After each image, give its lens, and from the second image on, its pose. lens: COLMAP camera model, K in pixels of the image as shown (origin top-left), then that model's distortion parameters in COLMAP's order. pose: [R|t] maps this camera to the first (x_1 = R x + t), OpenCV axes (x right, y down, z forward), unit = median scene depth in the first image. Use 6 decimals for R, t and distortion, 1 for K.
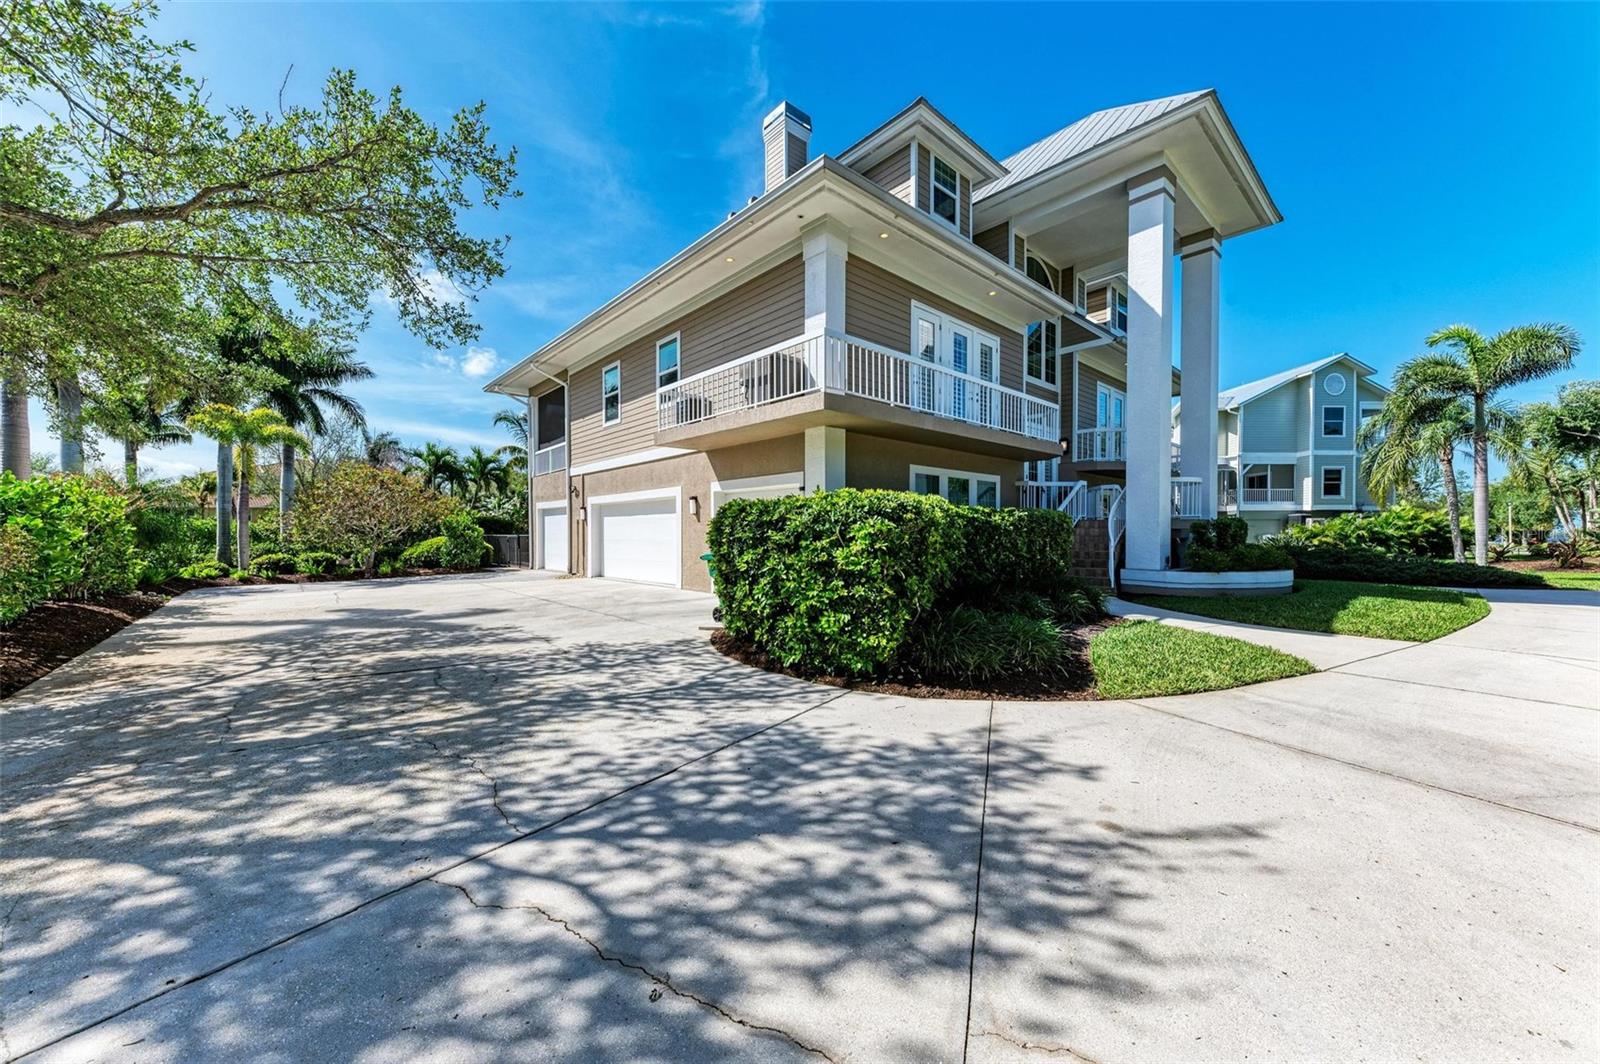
lens RADIAL K [[590.2, 0, 800.9], [0, 590.2, 532.9], [0, 0, 1]] dist [0.016290, -0.000291]
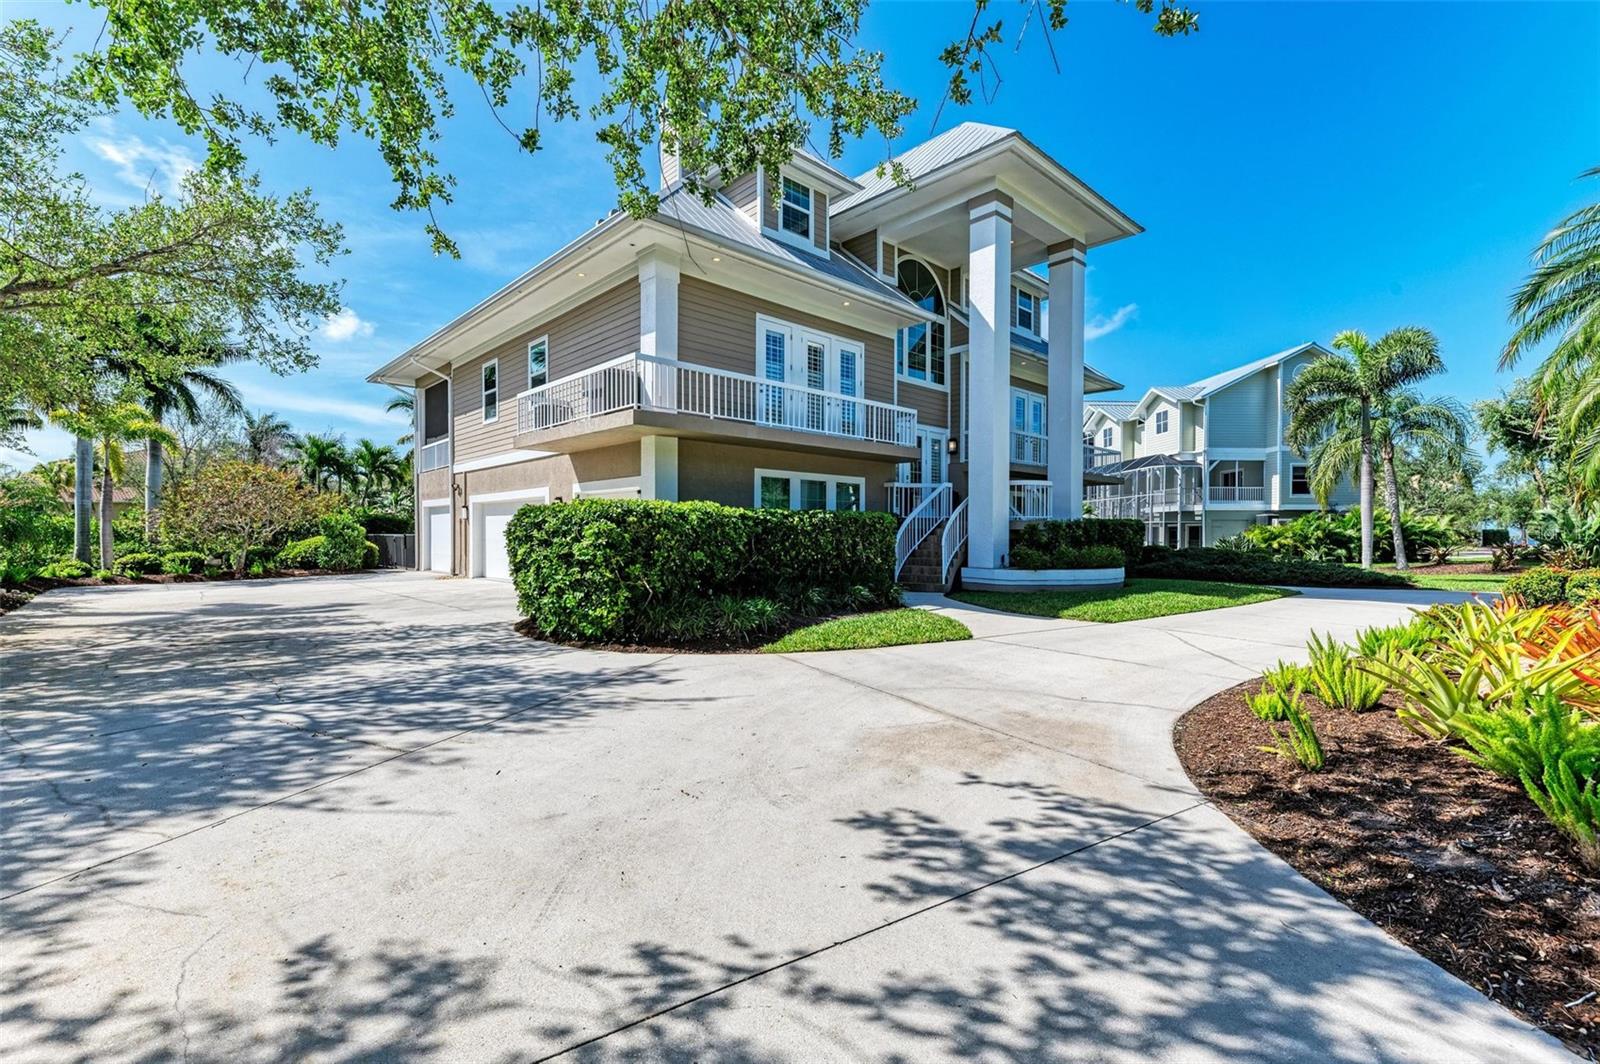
lens RADIAL K [[708.6, 0, 806.3], [0, 708.6, 536.3], [0, 0, 1]] dist [0.018371, -0.002622]
pose [[0.999652, 0.002171, 0.026280, 0.225399], [-0.002275, 0.999990, 0.003939, 0.001114], [-0.026271, -0.003998, 0.999647, -0.257428]]
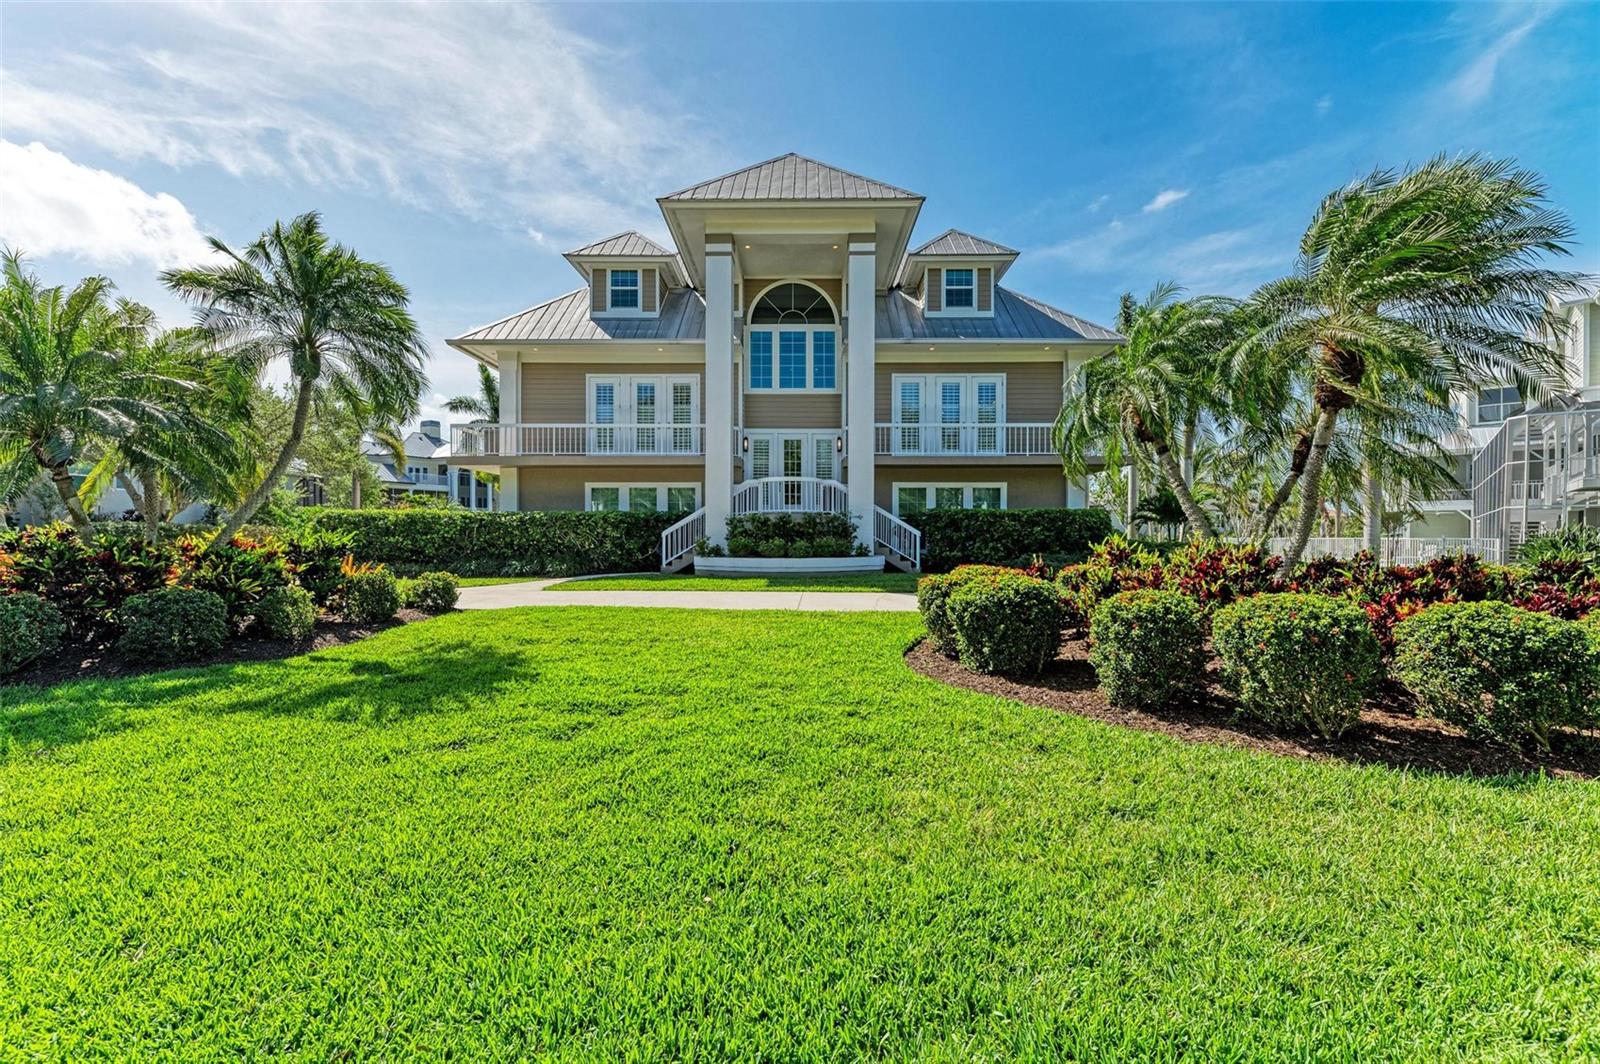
lens RADIAL K [[708.6, 0, 808.0], [0, 708.6, 537.8], [0, 0, 1]] dist [0.018371, -0.002622]
pose [[0.728595, 0.004934, -0.684927, 1.719660], [0.002412, 0.999949, 0.009769, 0.010150], [0.684941, -0.008769, 0.728546, 0.049687]]
